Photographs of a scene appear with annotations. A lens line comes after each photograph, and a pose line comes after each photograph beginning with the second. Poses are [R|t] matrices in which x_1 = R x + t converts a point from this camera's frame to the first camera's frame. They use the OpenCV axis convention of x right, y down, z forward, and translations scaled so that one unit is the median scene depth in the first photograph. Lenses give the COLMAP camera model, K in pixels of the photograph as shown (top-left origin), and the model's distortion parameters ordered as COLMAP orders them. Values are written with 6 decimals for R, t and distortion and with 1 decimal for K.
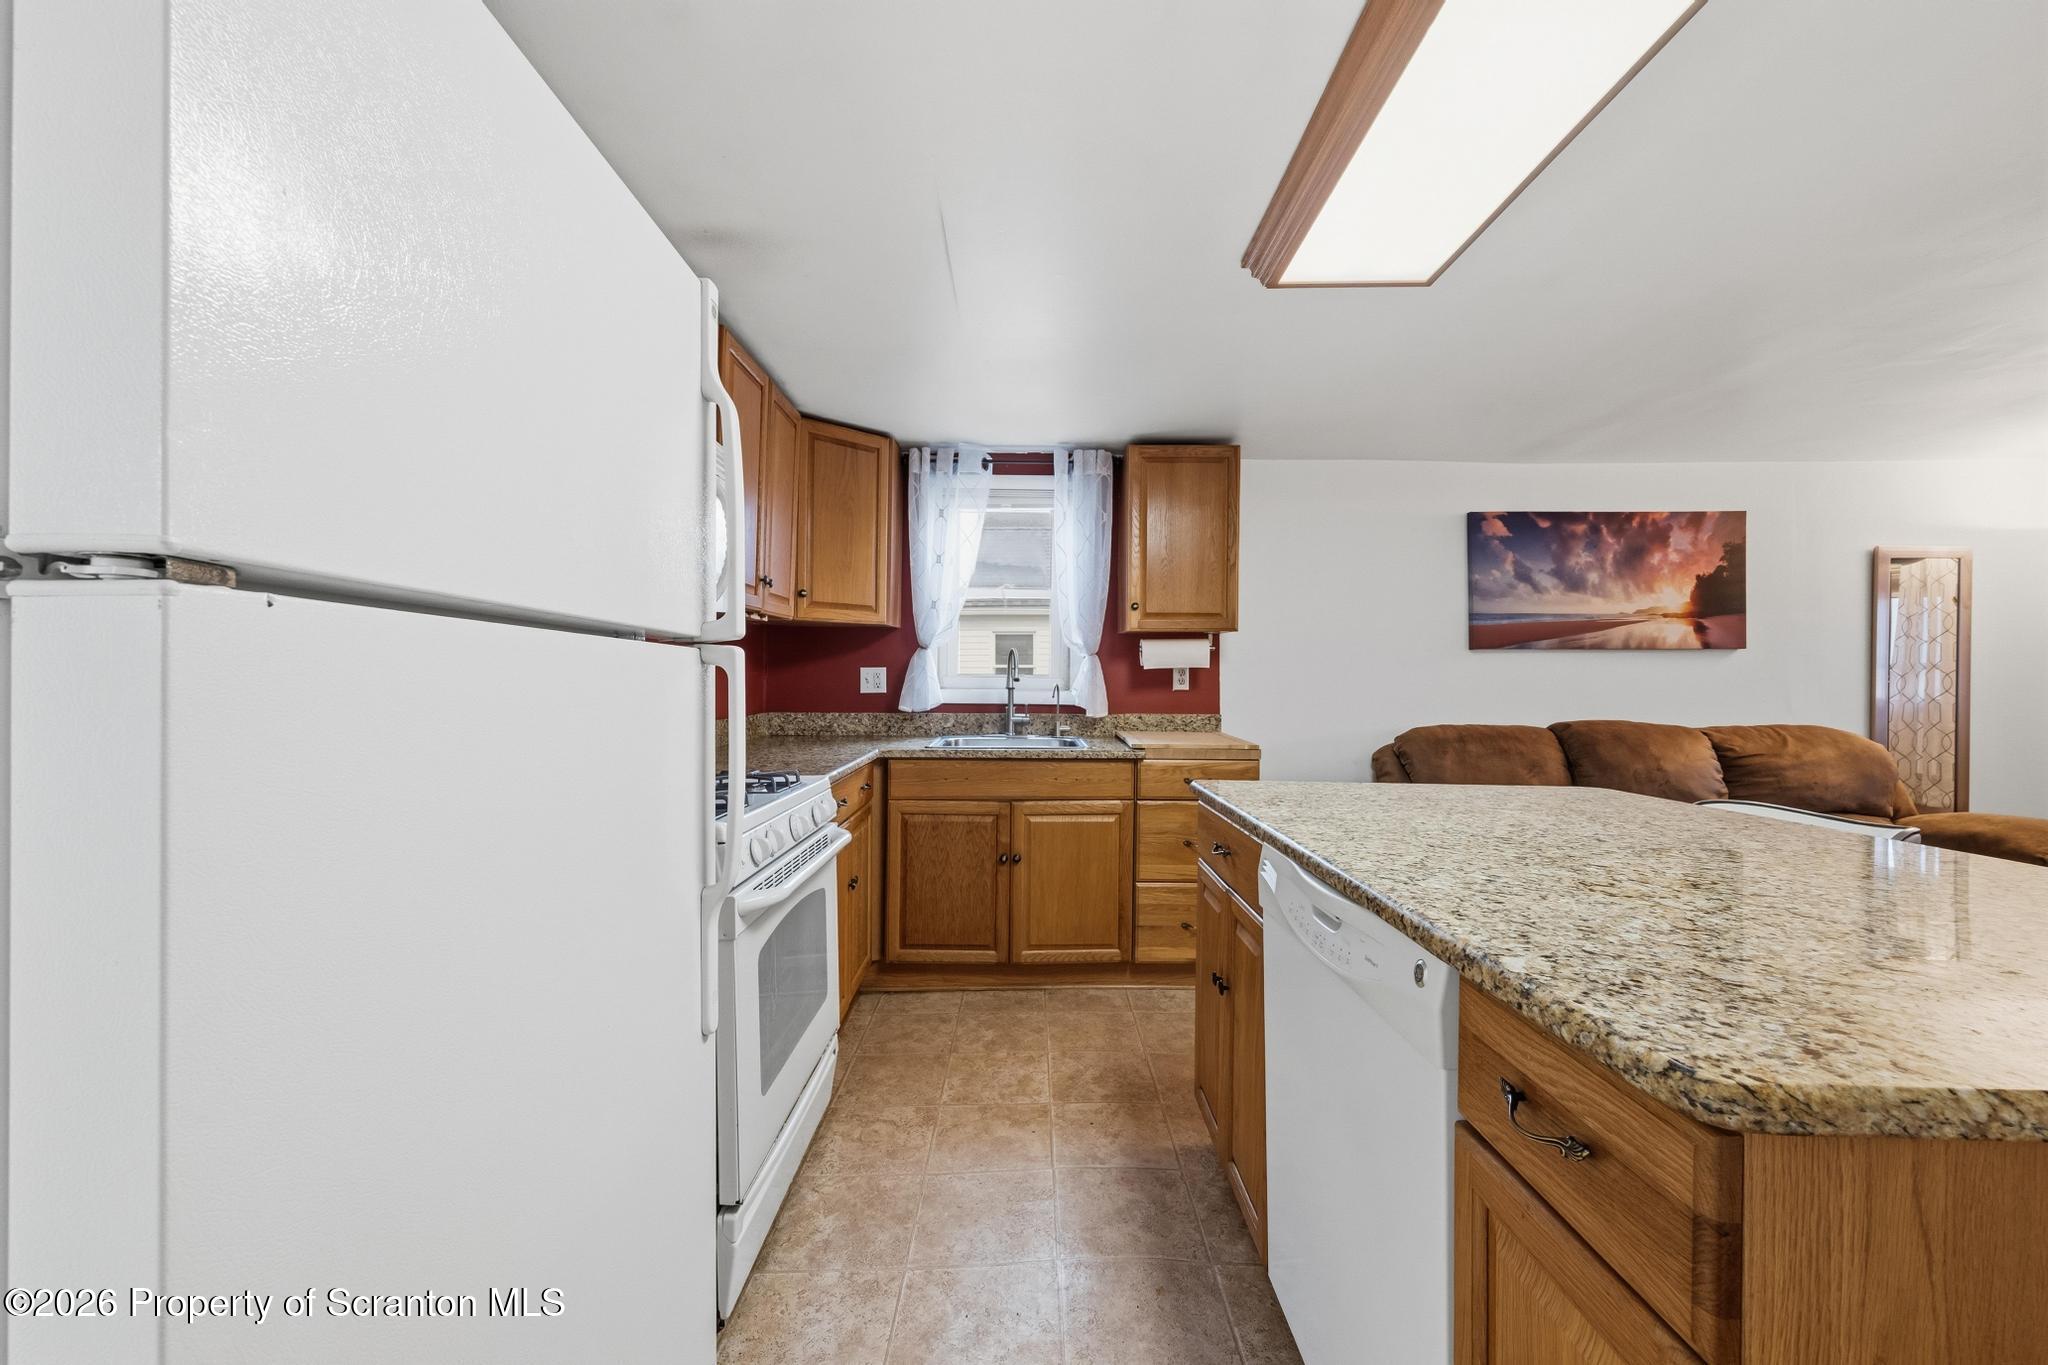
lens RADIAL K [[799.4, 0, 1025.8], [0, 799.4, 681.6], [0, 0, 1]] dist [-0.000866, -0.000213]
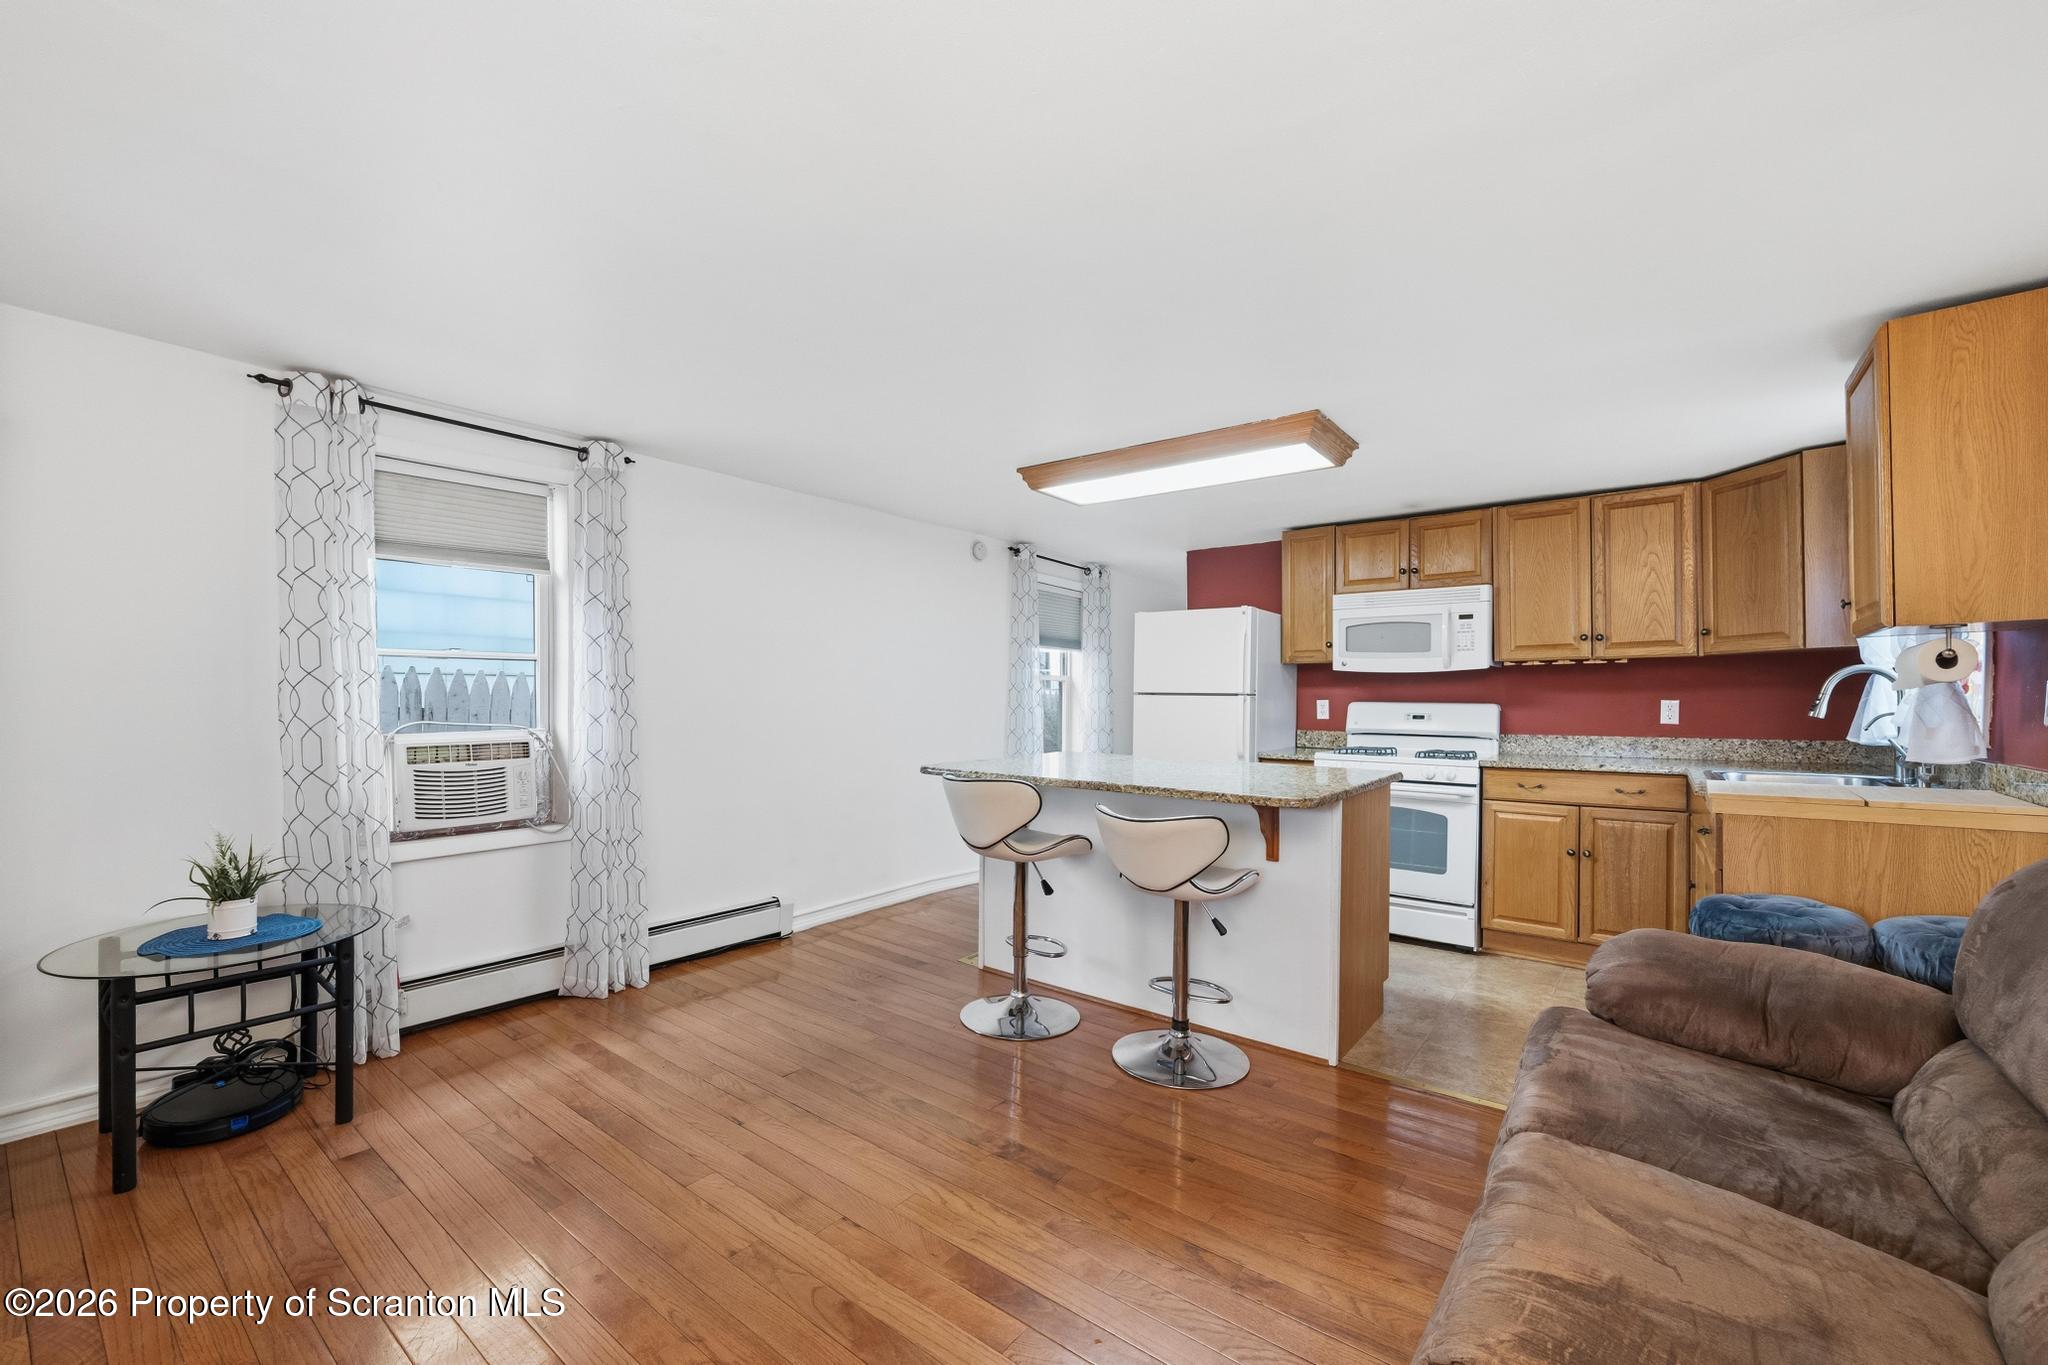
lens RADIAL K [[820.1, 0, 1029.5], [0, 820.1, 694.9], [0, 0, 1]] dist [0.000217, -0.000157]
pose [[-0.603592, -0.012288, -0.797199, 1.148774], [-0.010460, 0.999917, -0.007493, 0.000762], [0.797225, 0.003816, -0.603670, 0.849185]]
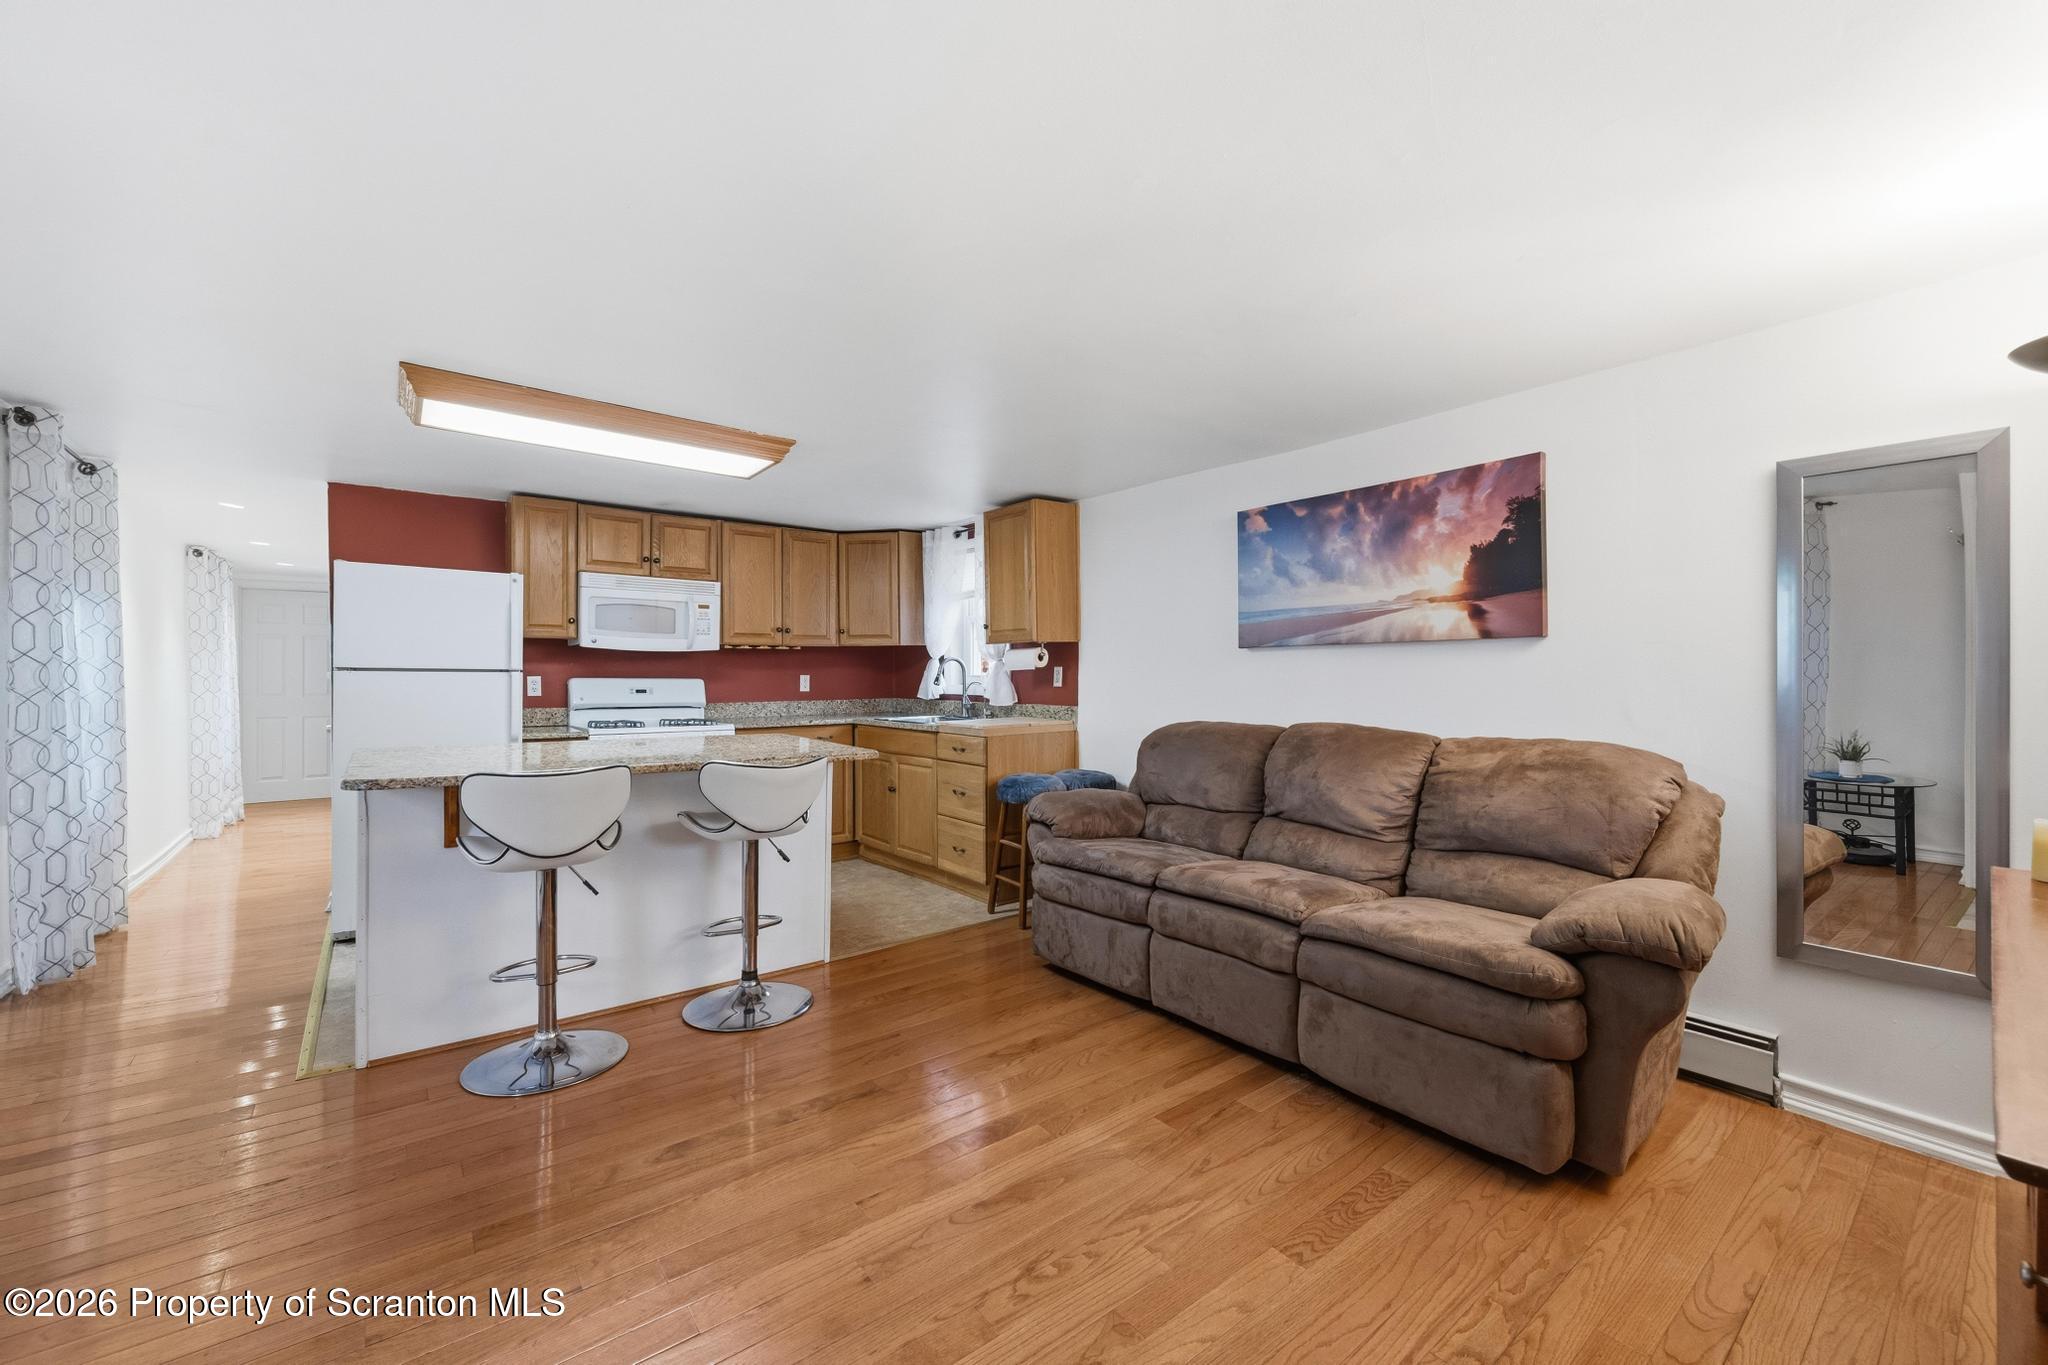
lens RADIAL K [[805.5, 0, 1023.8], [0, 805.5, 676.8], [0, 0, 1]] dist [-0.001223, -0.000074]
pose [[0.623752, -0.002478, -0.781618, 1.273092], [-0.000113, 0.999995, -0.003261, -0.001276], [0.781622, 0.002122, 0.623748, 0.167267]]
